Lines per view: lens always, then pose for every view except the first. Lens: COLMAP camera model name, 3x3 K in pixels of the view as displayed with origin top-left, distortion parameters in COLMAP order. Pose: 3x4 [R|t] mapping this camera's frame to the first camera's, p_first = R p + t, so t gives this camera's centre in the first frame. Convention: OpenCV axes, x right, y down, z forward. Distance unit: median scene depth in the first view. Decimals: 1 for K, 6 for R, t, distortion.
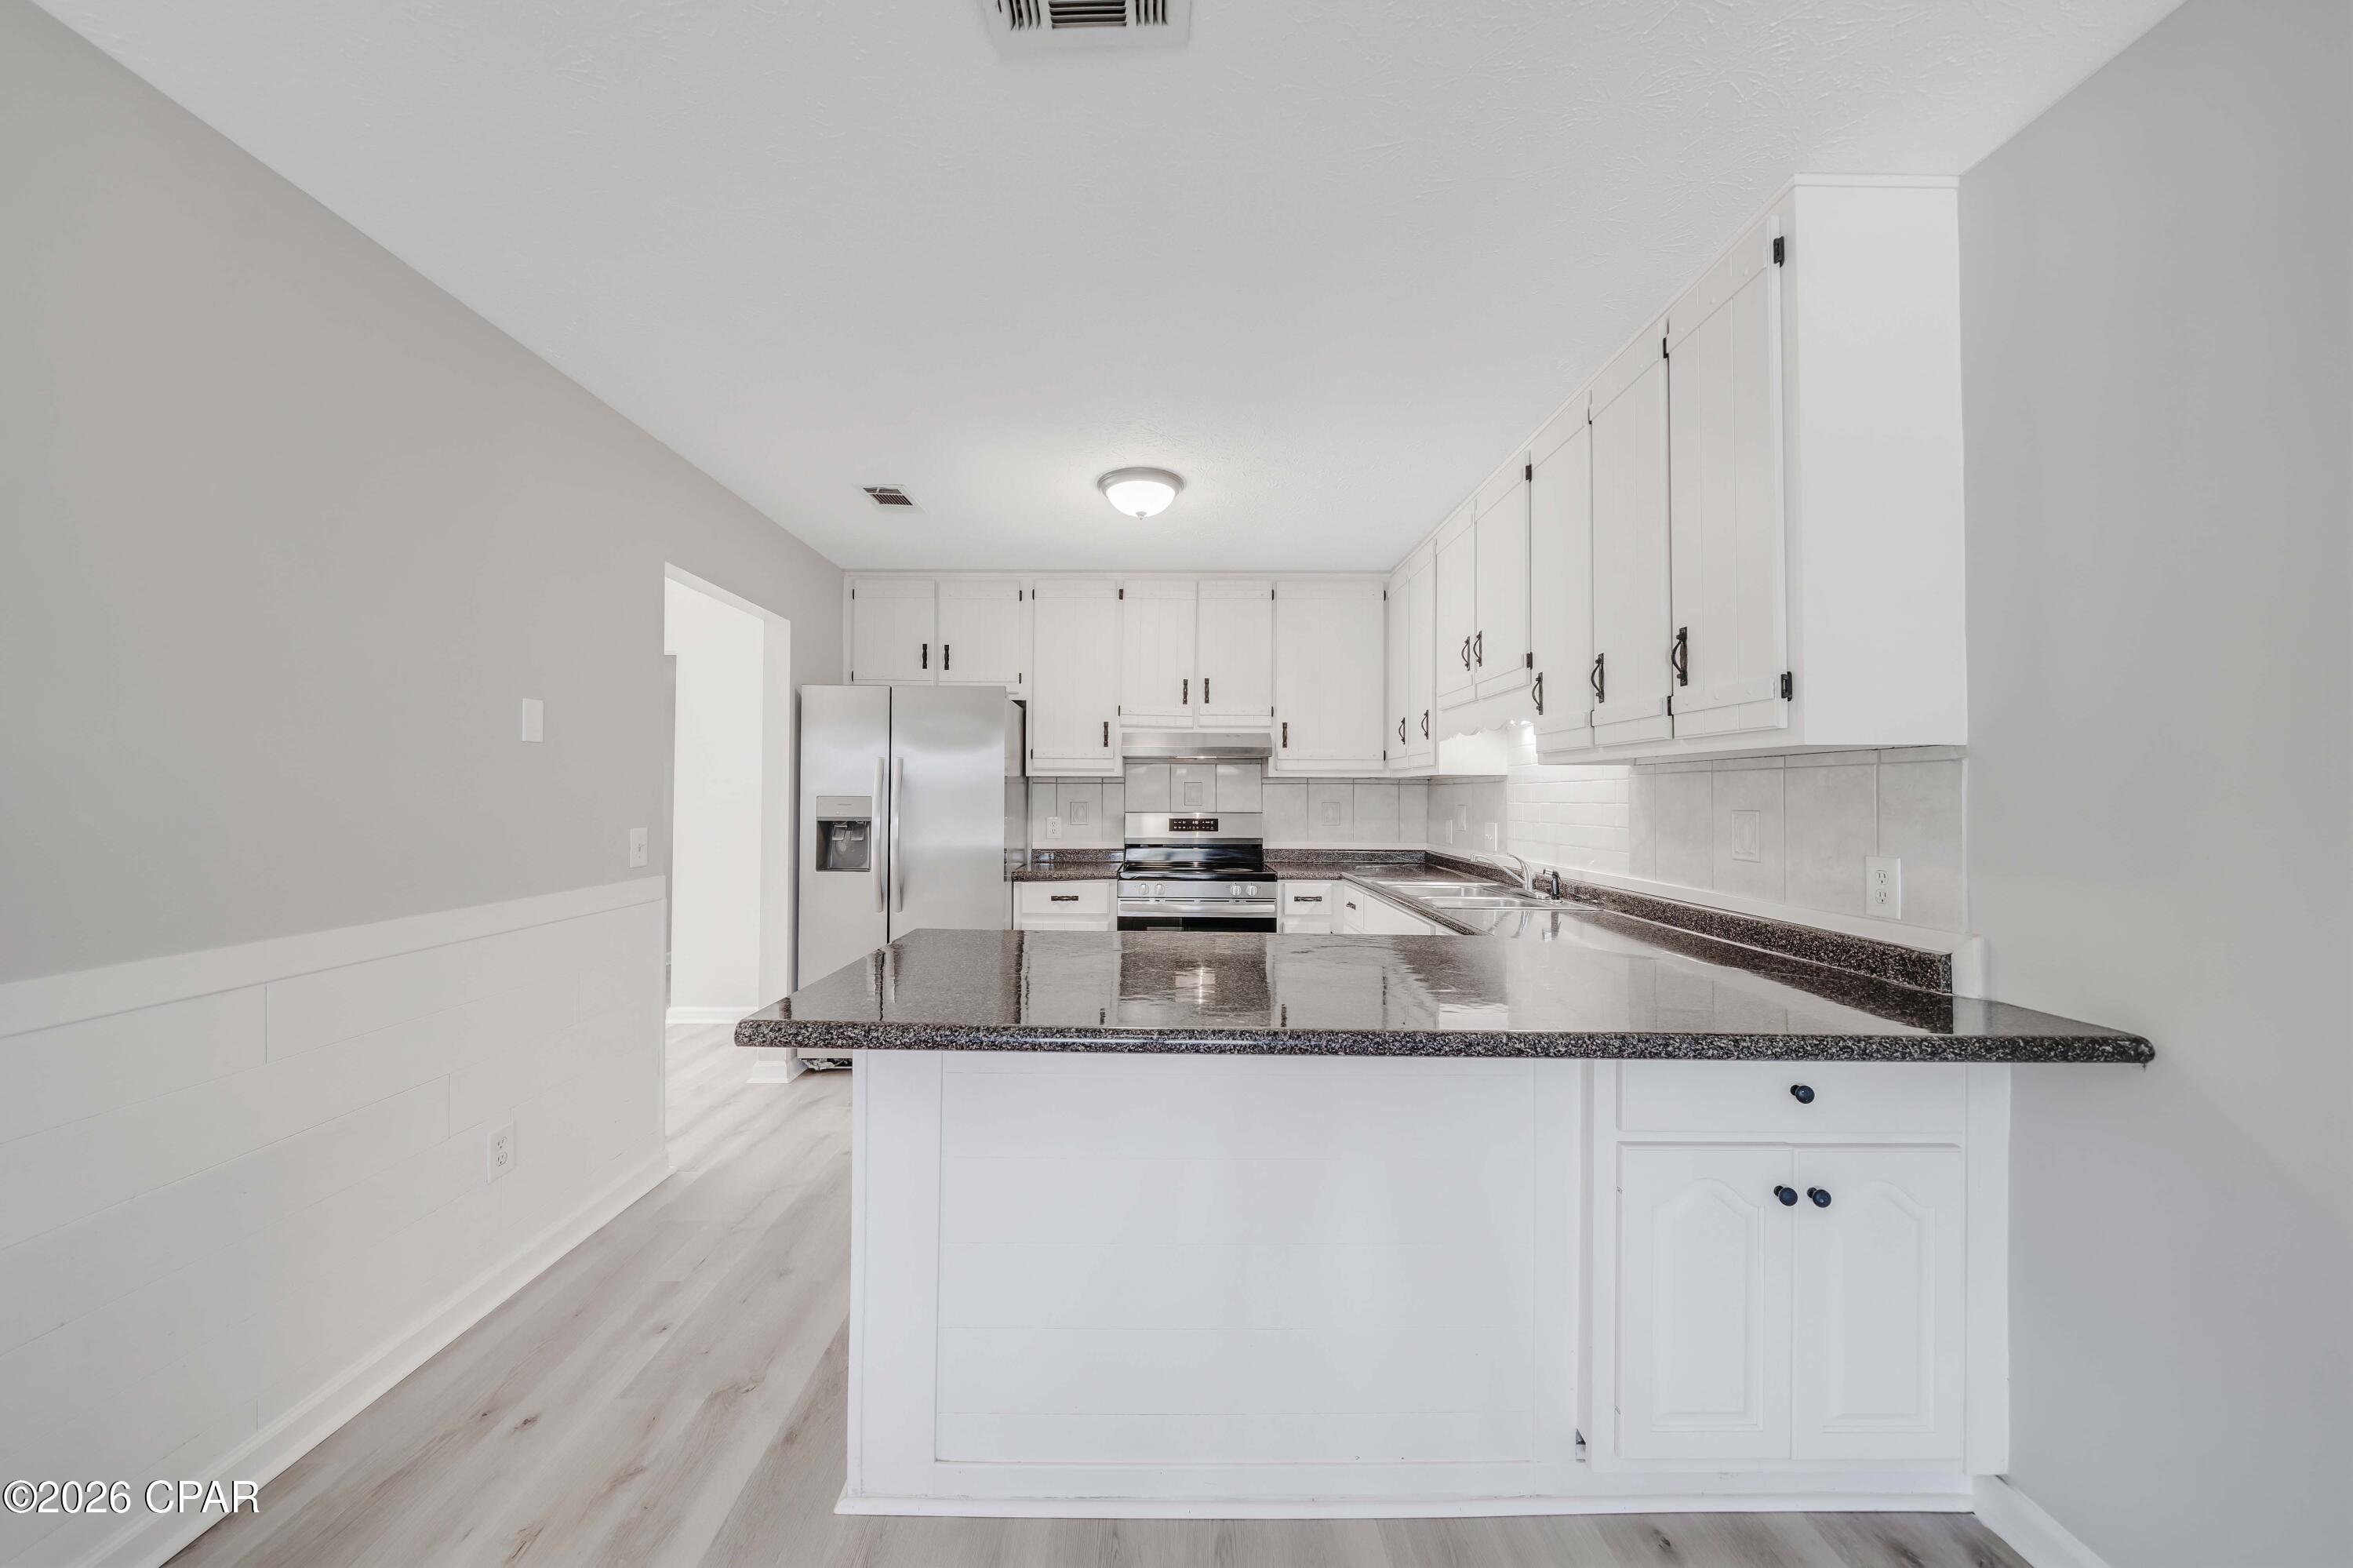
lens RADIAL K [[811.9, 0, 1159.8], [0, 811.9, 788.1], [0, 0, 1]] dist [-0.001626, 0.000081]
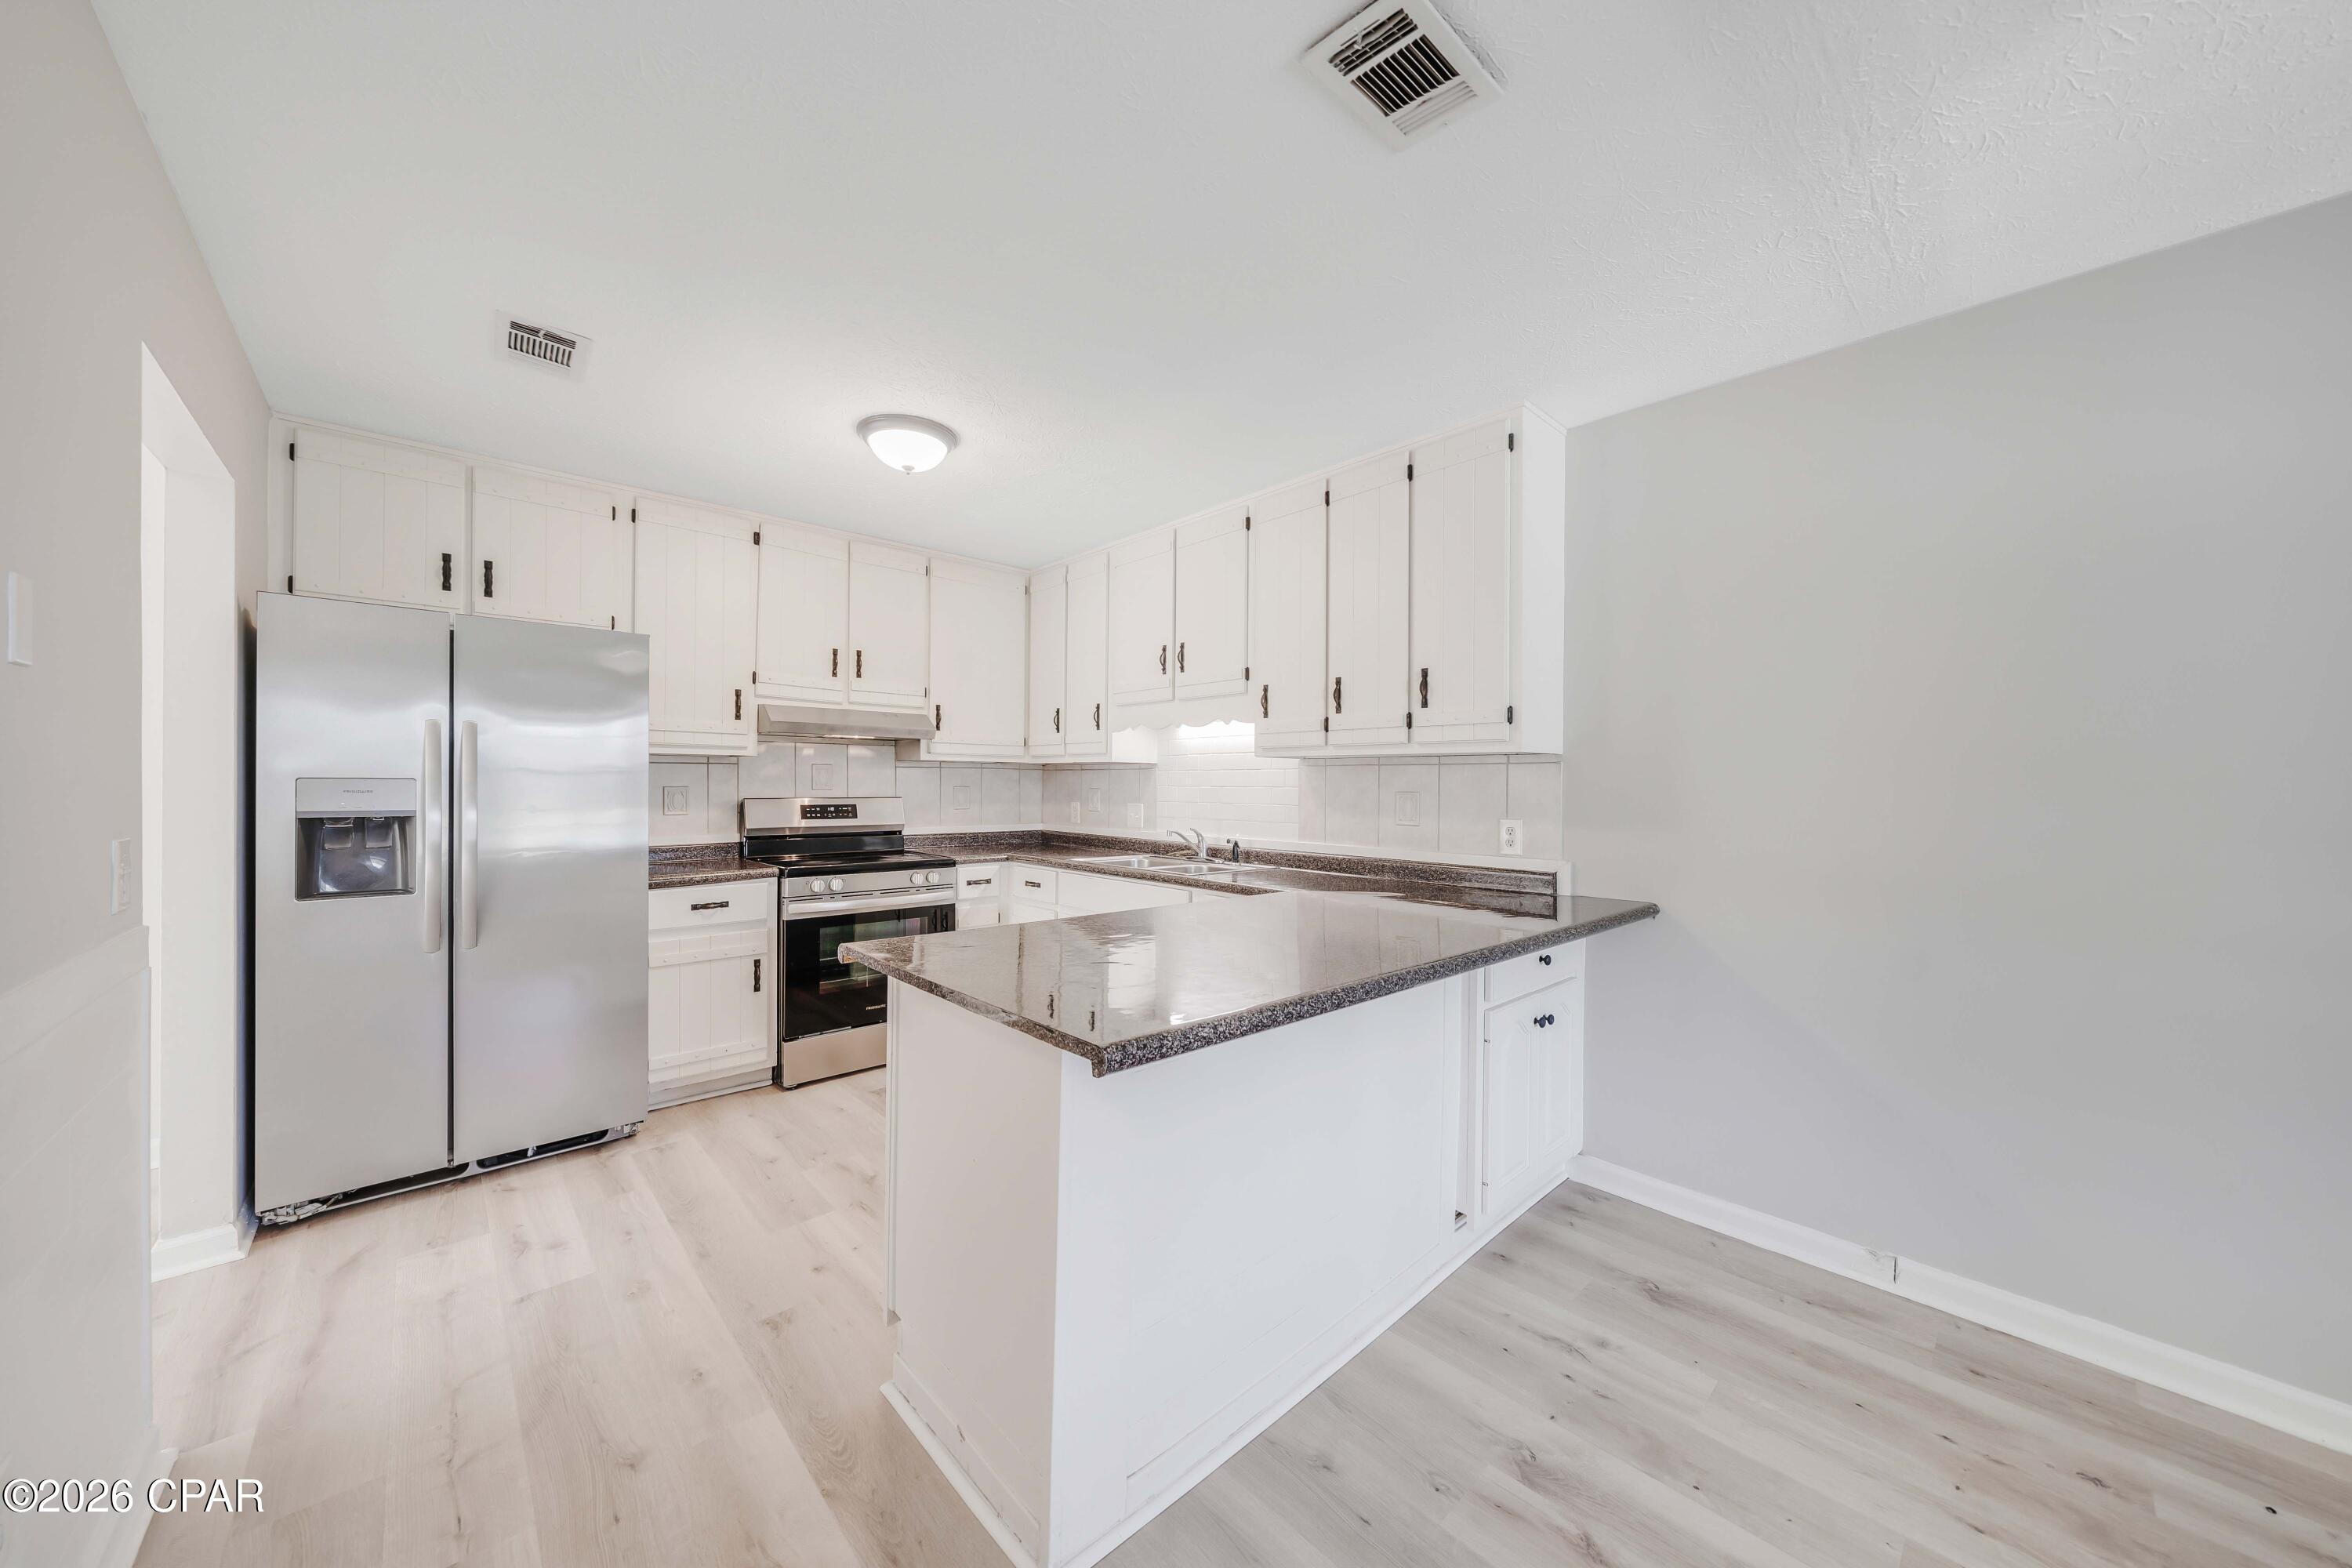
lens RADIAL K [[811.5, 0, 1159.3], [0, 811.5, 788.1], [0, 0, 1]] dist [-0.001626, 0.000081]
pose [[0.742769, -0.003117, 0.669541, -0.341890], [-0.010865, 0.999801, 0.016708, 0.000338], [-0.669460, -0.019685, 0.742587, 0.108794]]
